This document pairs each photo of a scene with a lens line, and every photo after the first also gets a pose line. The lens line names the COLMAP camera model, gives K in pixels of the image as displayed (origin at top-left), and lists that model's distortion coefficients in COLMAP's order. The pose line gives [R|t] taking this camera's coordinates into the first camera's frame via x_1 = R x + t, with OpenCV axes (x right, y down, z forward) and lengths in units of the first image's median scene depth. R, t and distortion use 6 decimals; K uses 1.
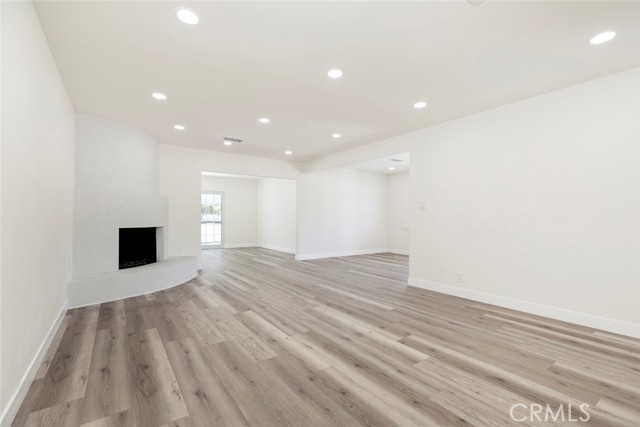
lens RADIAL K [[291.9, 0, 309.2], [0, 291.9, 205.2], [0, 0, 1]] dist [-0.002893, 0.002756]
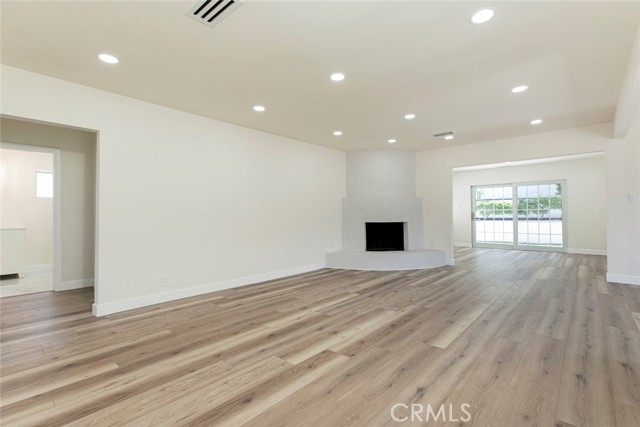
lens RADIAL K [[291.9, 0, 324.0], [0, 291.9, 211.1], [0, 0, 1]] dist [-0.002893, 0.002756]
pose [[0.242095, -0.018373, -0.970079, 0.908284], [0.050622, 0.998698, -0.006281, 0.029202], [0.968931, -0.047587, 0.242710, 0.600962]]
